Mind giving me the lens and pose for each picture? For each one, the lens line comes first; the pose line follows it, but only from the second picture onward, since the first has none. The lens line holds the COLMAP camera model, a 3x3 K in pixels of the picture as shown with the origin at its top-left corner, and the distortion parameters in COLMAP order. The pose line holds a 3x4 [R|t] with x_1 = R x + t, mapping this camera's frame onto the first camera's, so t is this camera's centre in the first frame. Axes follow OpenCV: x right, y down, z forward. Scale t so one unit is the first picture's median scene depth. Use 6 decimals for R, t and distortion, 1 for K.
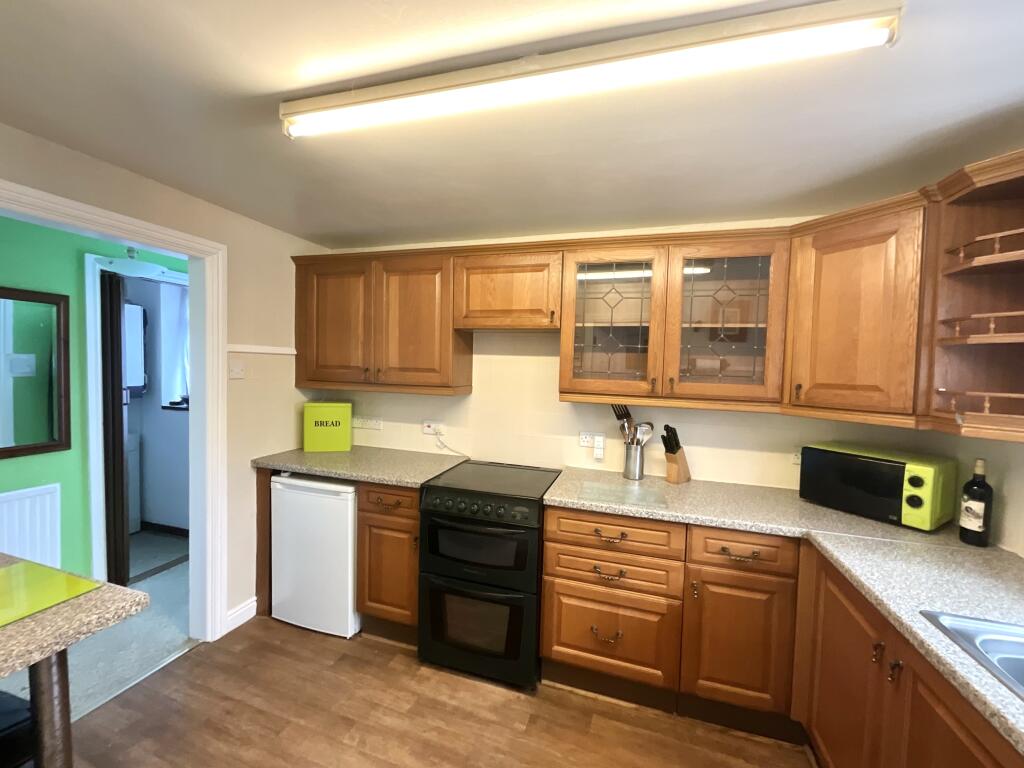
lens RADIAL K [[412.1, 0, 510.2], [0, 412.1, 384.1], [0, 0, 1]] dist [0.000116, -0.000260]
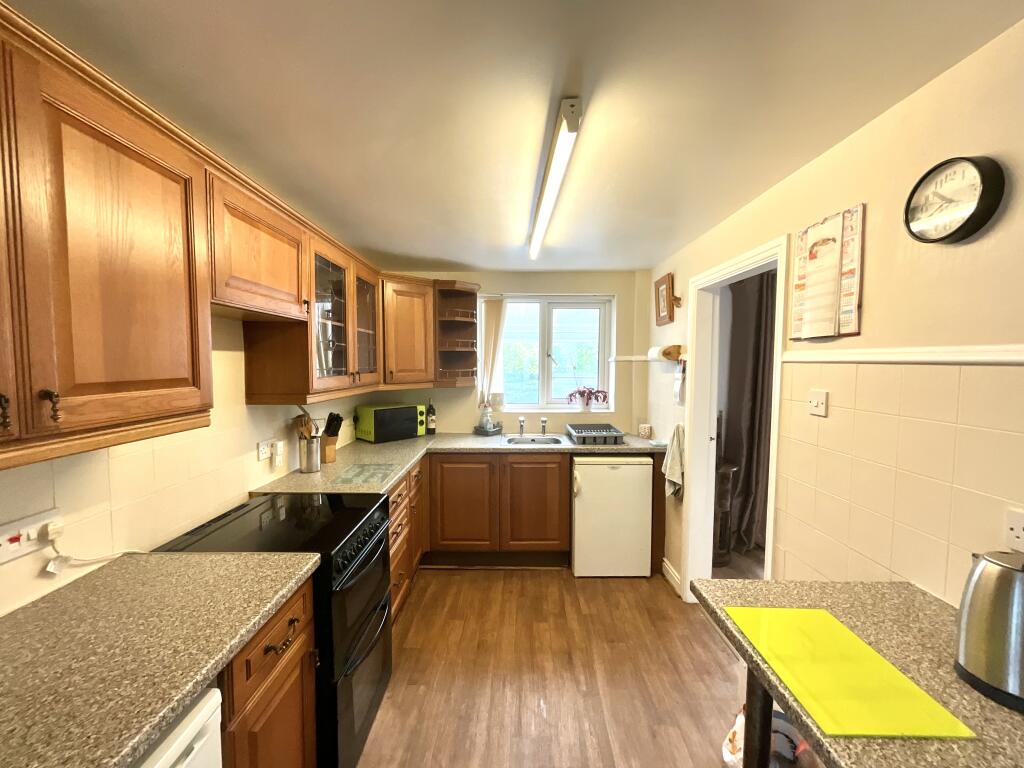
lens RADIAL K [[403.7, 0, 512.0], [0, 403.7, 384.0], [0, 0, 1]] dist [-0.000563, -0.000089]
pose [[-0.292788, -0.080759, 0.952761, -0.759203], [0.029949, 0.995163, 0.093557, -0.064347], [-0.955708, 0.055927, -0.288953, 0.770862]]
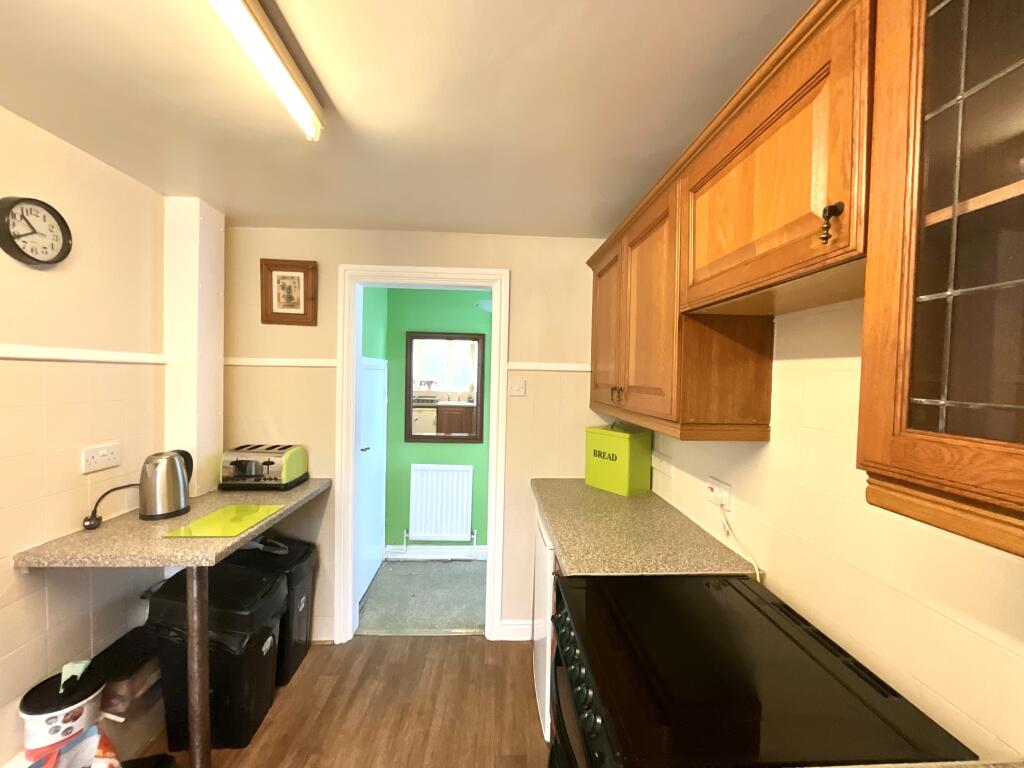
lens RADIAL K [[412.1, 0, 510.2], [0, 412.1, 384.1], [0, 0, 1]] dist [0.000116, -0.000260]
pose [[0.340332, 0.001916, -0.940303, 0.284001], [-0.052885, 0.998454, -0.017106, -0.022376], [0.938817, 0.055549, 0.339907, 0.611717]]
